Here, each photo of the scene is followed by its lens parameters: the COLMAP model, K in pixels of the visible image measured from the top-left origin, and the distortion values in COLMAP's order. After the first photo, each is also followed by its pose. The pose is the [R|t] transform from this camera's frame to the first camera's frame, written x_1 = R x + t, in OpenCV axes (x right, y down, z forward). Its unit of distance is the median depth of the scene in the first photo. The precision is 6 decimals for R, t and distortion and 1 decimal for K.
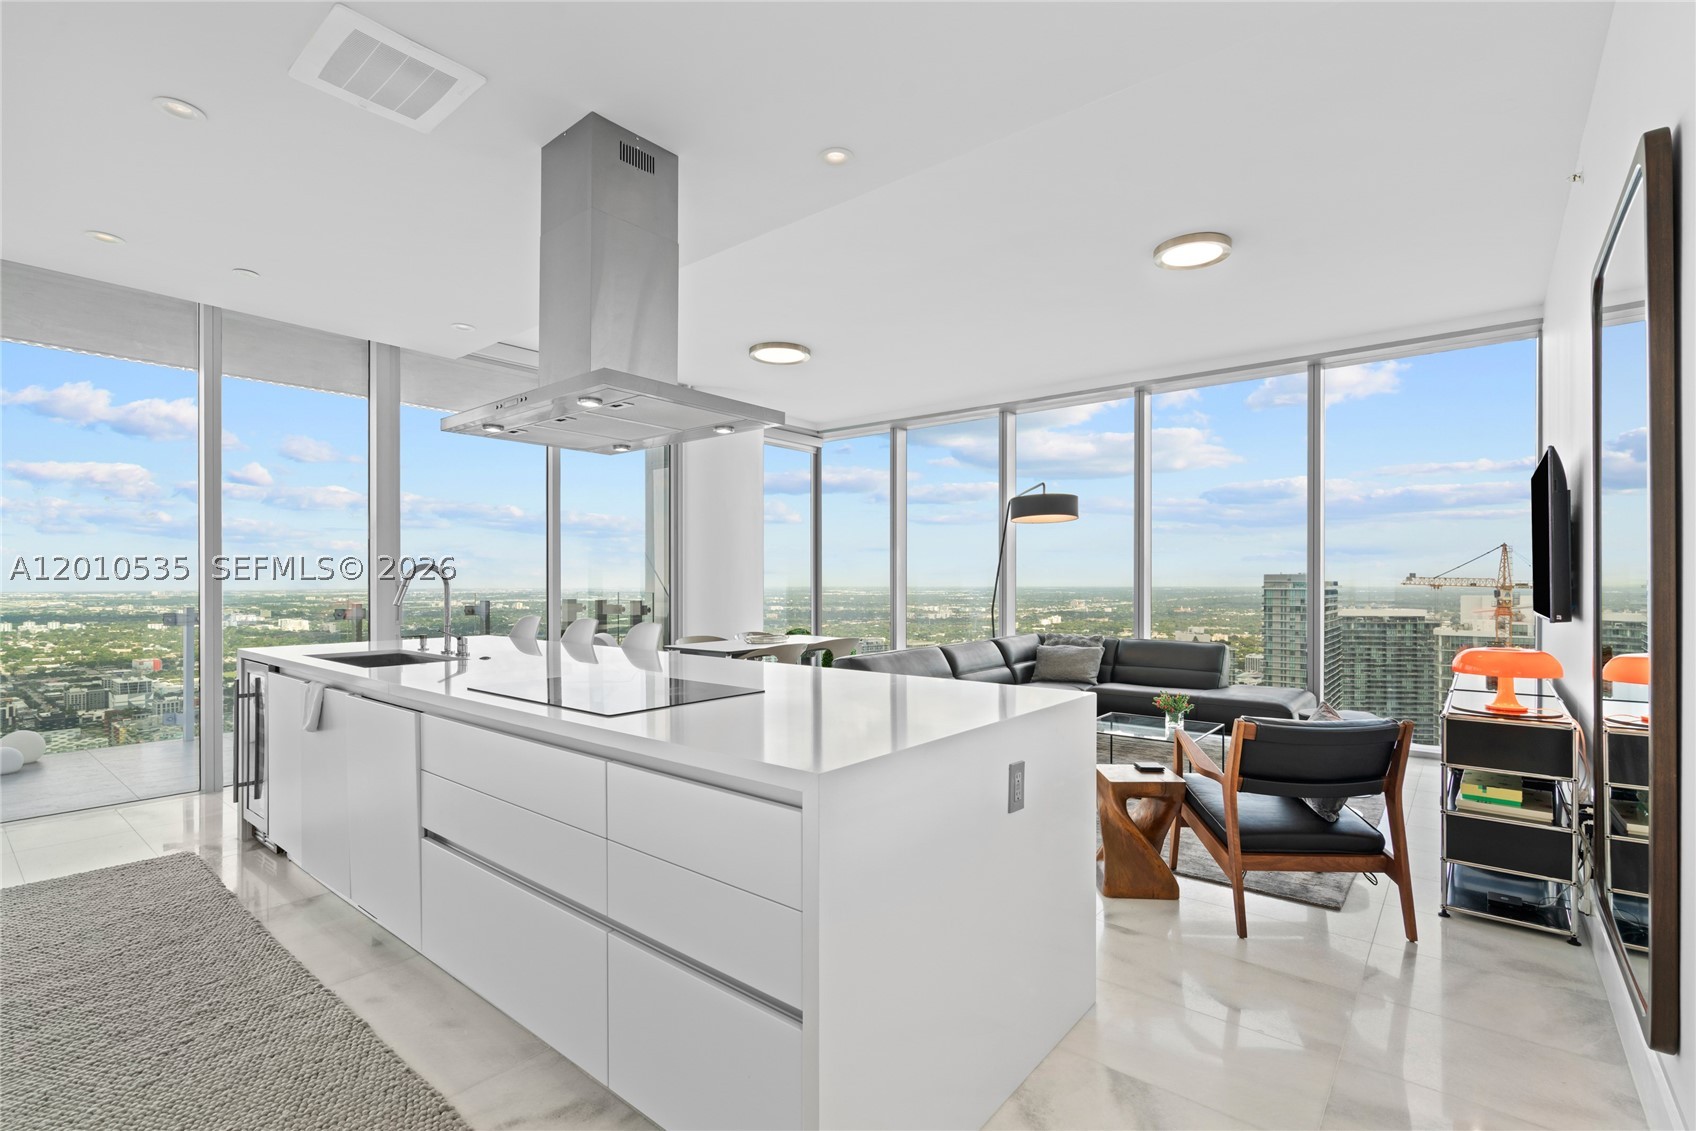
lens RADIAL K [[774.3, 0, 850.9], [0, 774.3, 577.5], [0, 0, 1]] dist [-0.004084, 0.002994]
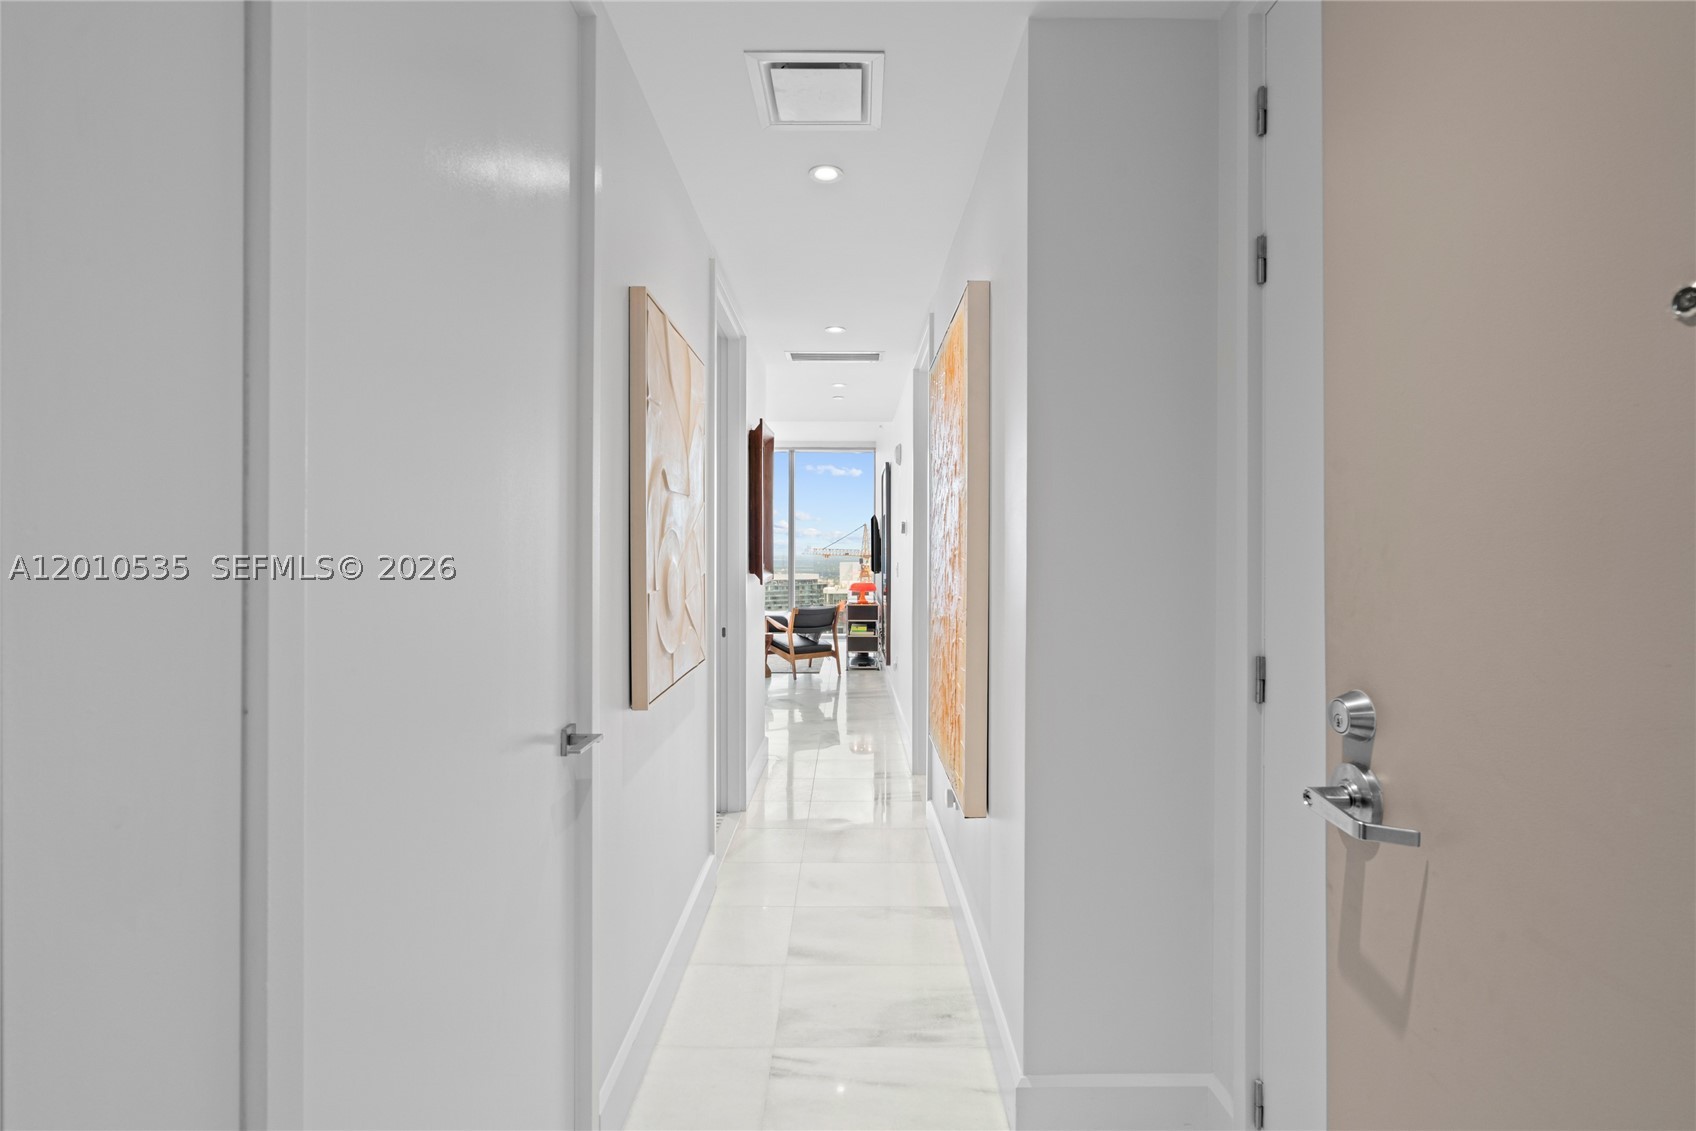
lens RADIAL K [[774.3, 0, 847.9], [0, 774.3, 557.0], [0, 0, 1]] dist [-0.004084, 0.002994]
pose [[0.778741, -0.006217, 0.627315, -1.155069], [-0.001245, 0.999934, 0.011455, -0.042272], [-0.627344, -0.009701, 0.778682, -1.389721]]
